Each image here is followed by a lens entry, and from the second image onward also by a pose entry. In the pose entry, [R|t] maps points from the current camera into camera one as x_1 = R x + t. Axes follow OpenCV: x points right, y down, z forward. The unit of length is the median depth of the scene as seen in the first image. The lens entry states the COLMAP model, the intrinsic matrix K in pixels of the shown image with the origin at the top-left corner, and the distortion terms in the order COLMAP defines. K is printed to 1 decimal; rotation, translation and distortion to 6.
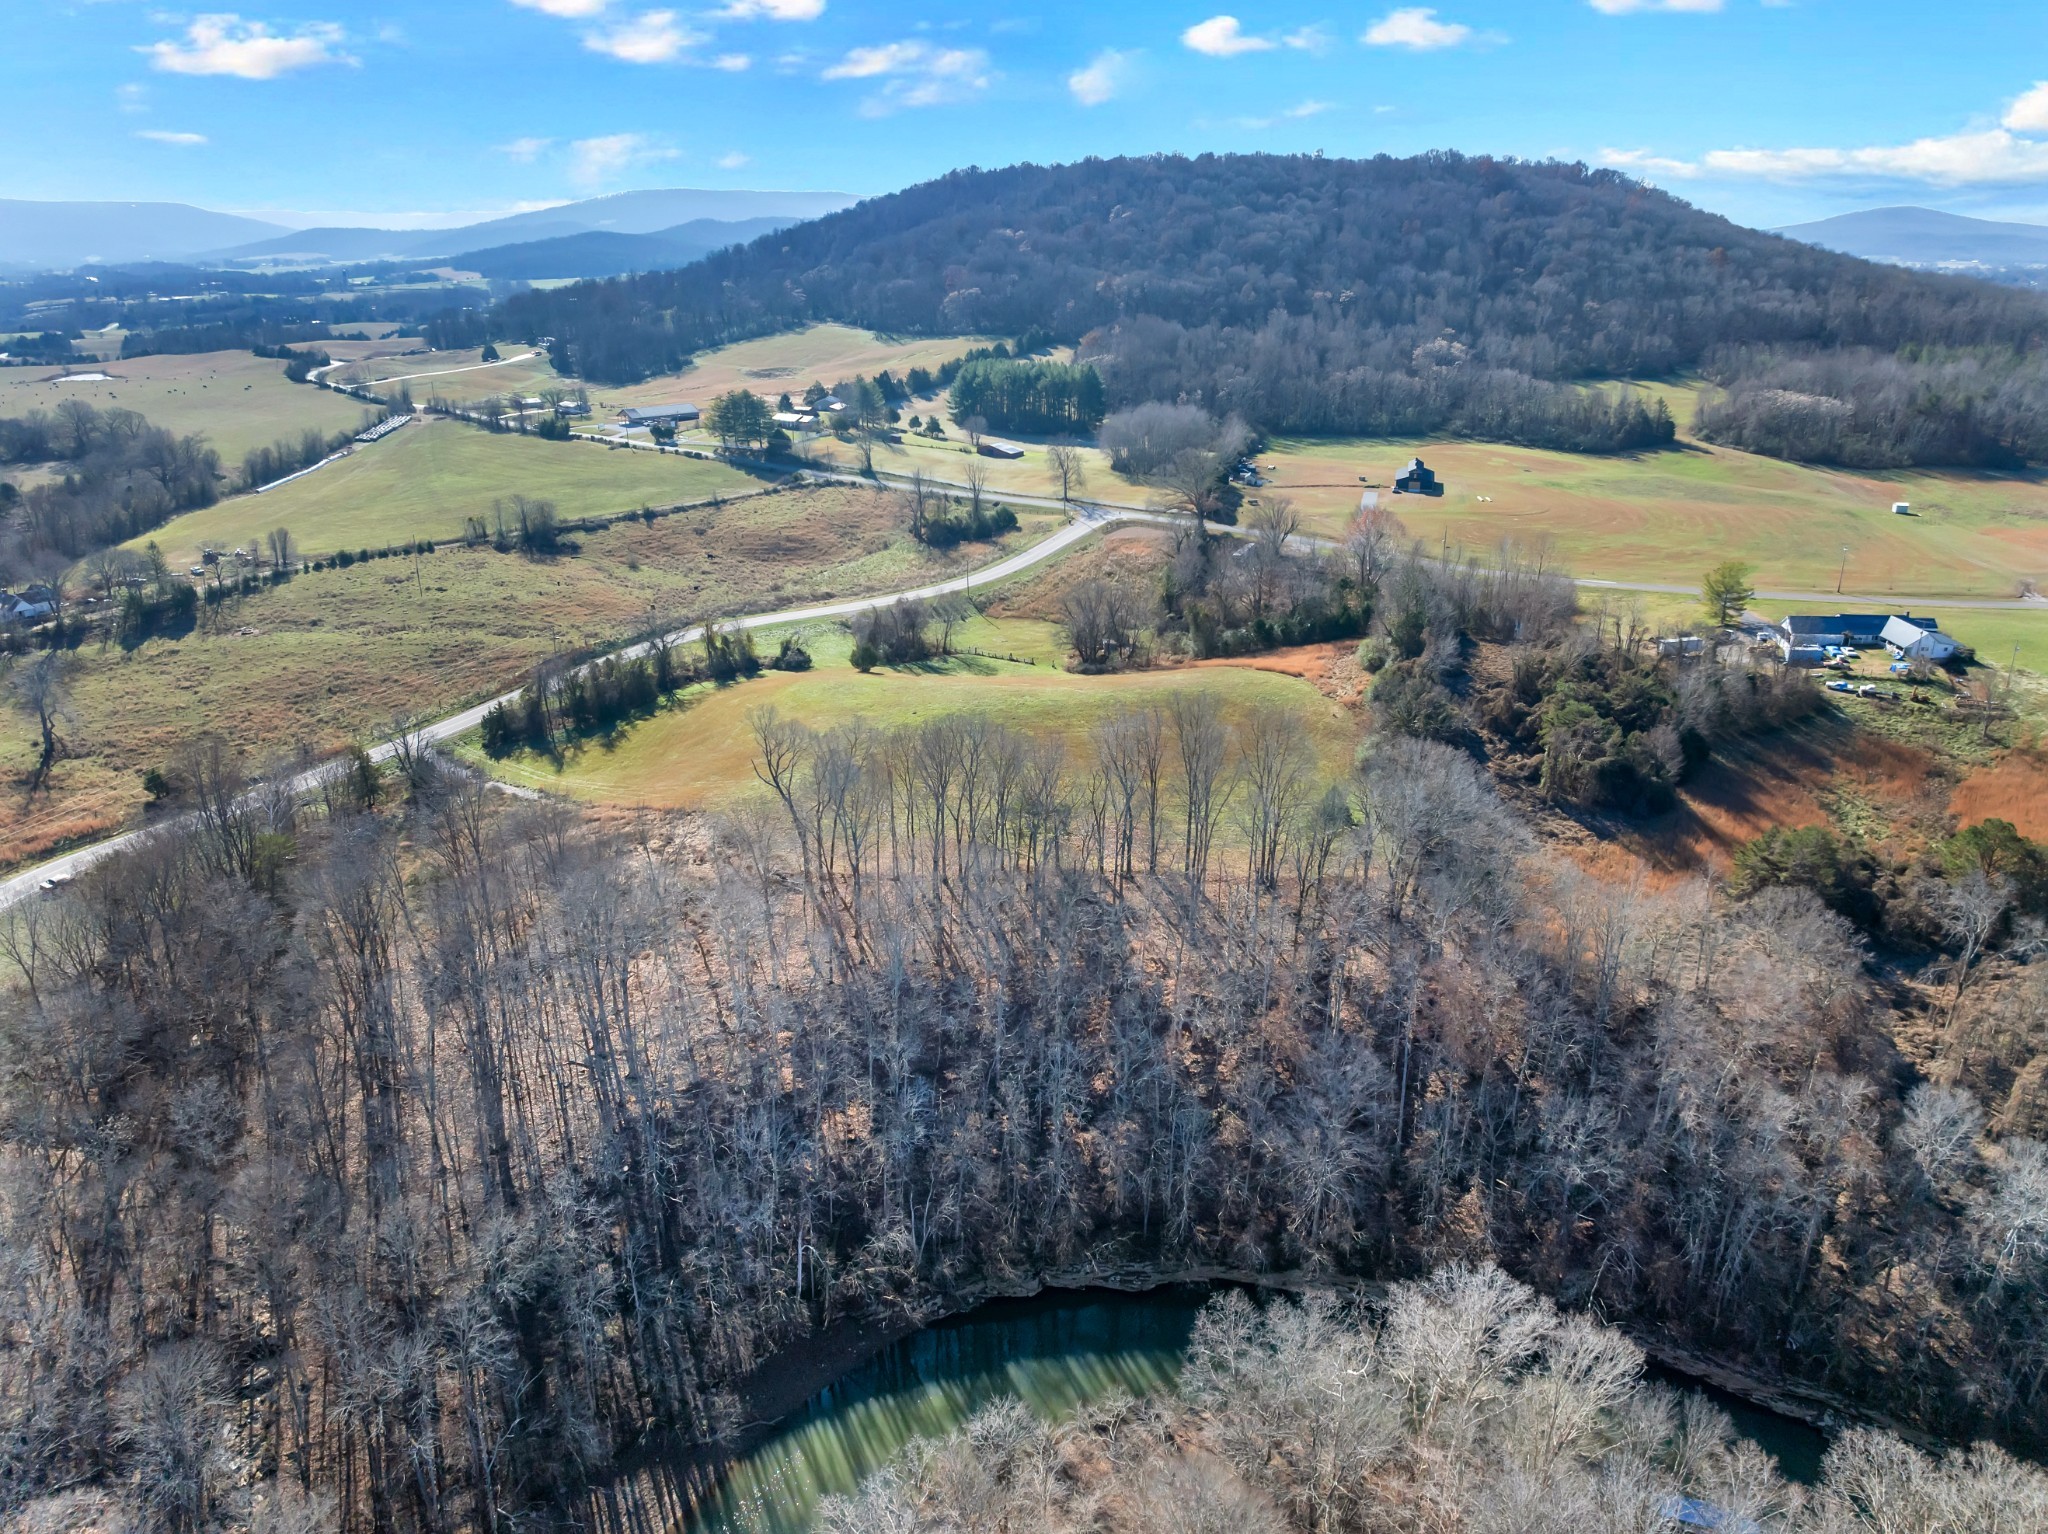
lens RADIAL K [[1451.7, 0, 1034.9], [0, 1451.7, 735.1], [0, 0, 1]] dist [-0.051690, 0.023168]
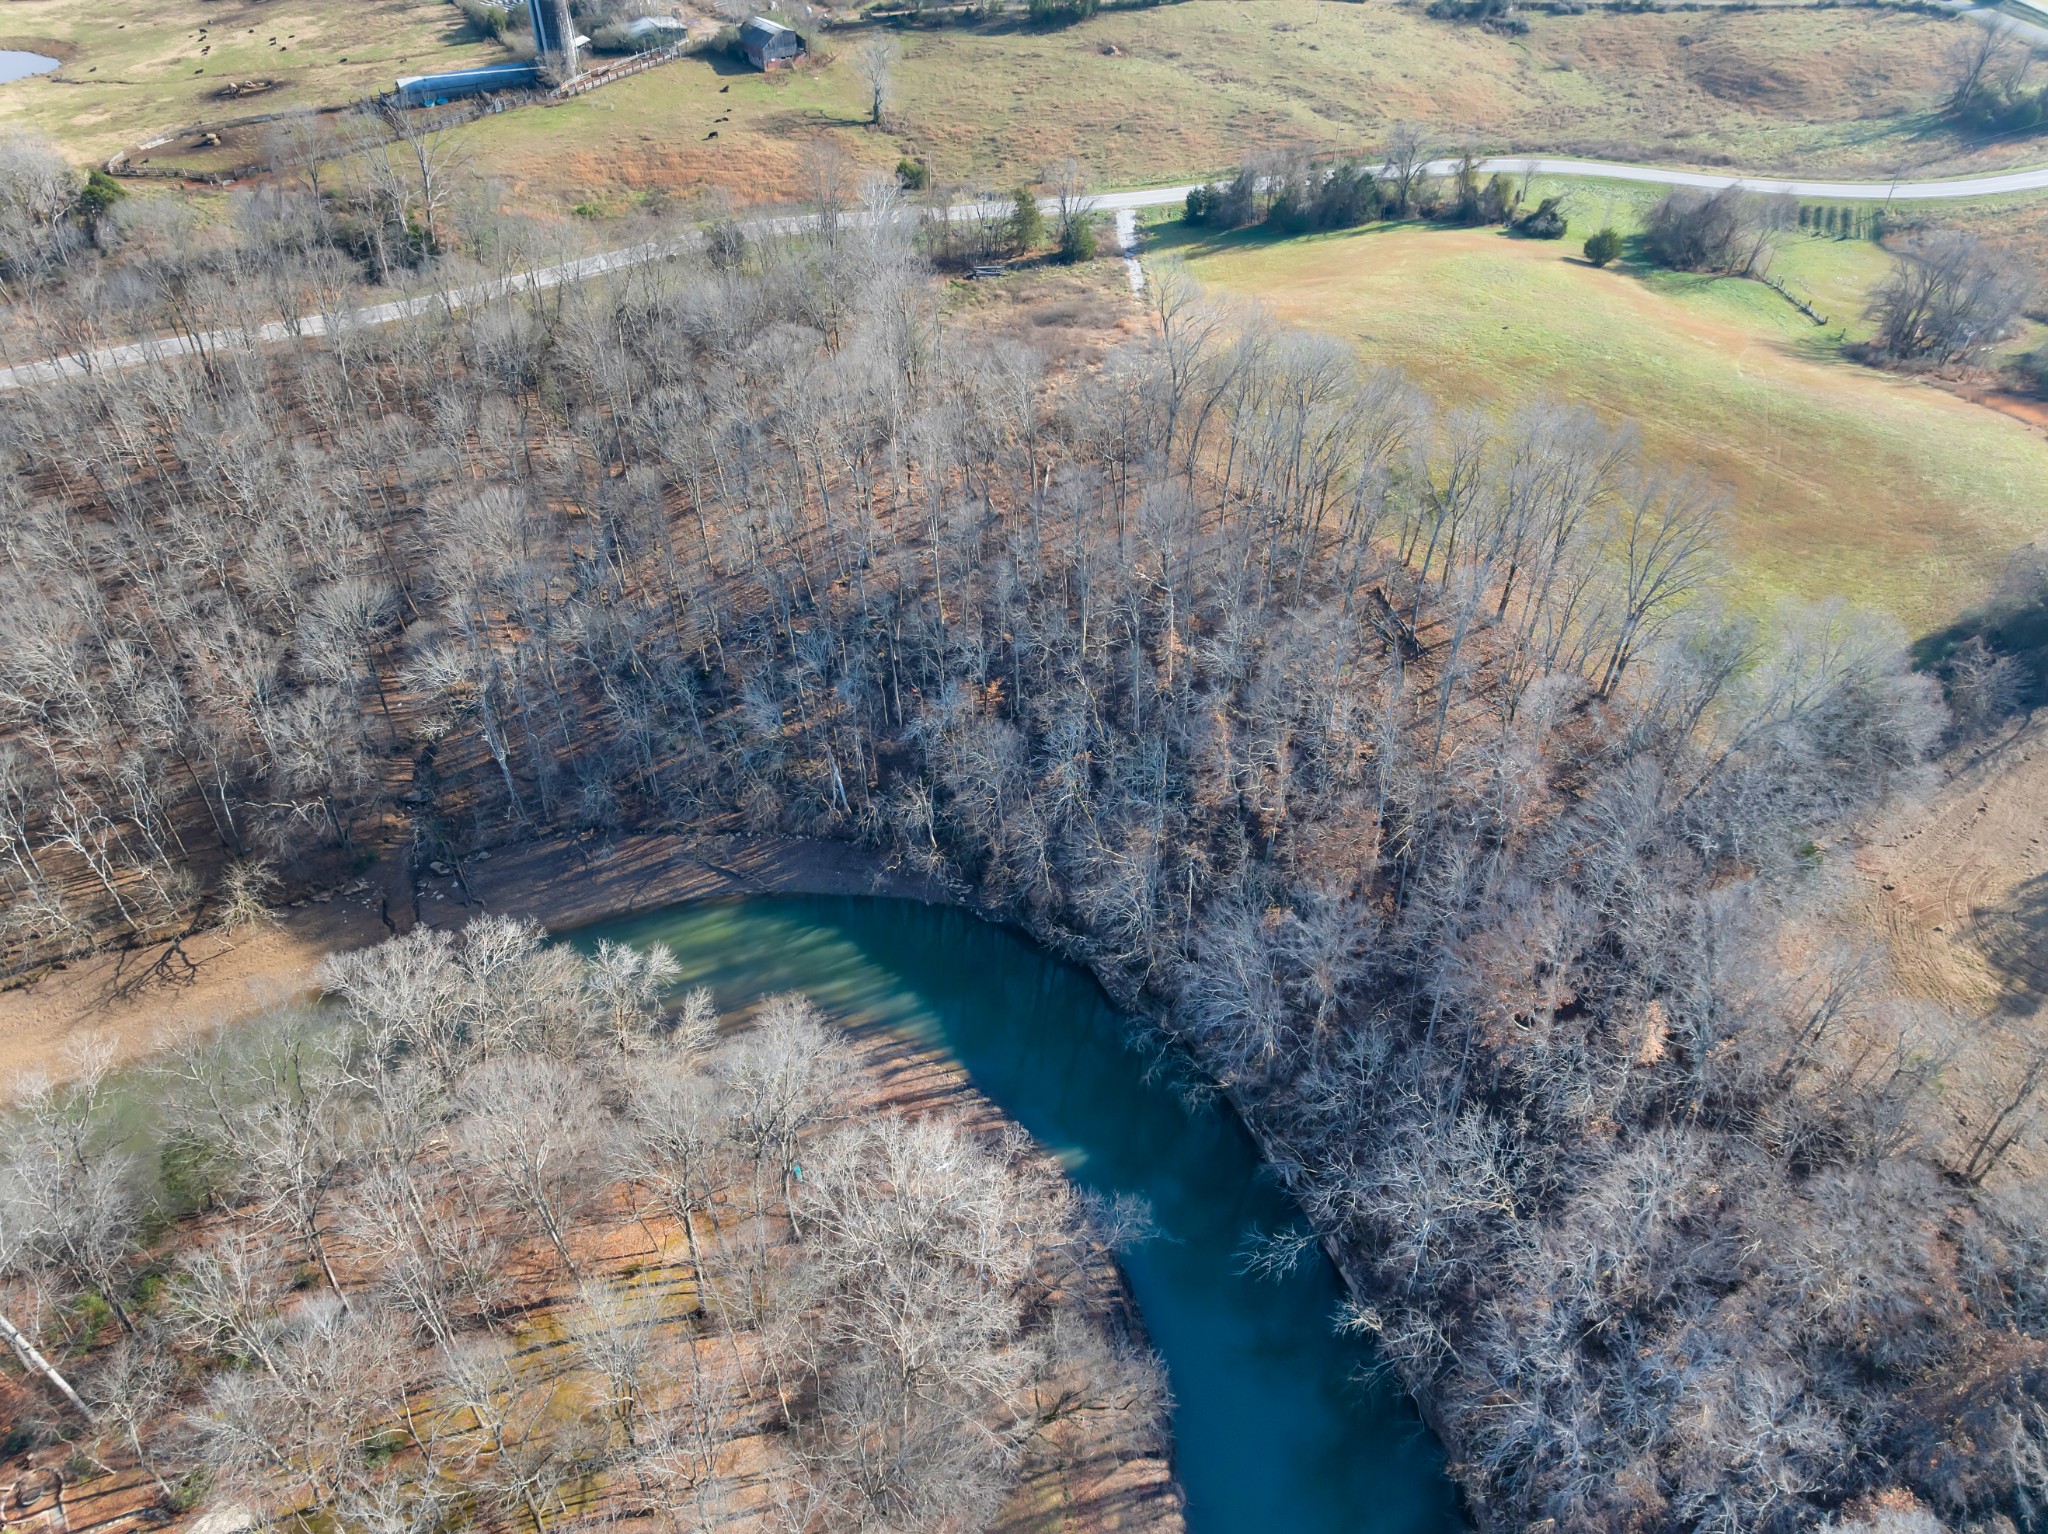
lens RADIAL K [[1451.7, 0, 1034.5], [0, 1451.7, 753.8], [0, 0, 1]] dist [-0.051690, 0.023168]
pose [[0.629692, 0.495169, -0.598578, 0.340936], [-0.249852, 0.858675, 0.447494, -0.101885], [0.735569, -0.132227, 0.664420, 0.237771]]
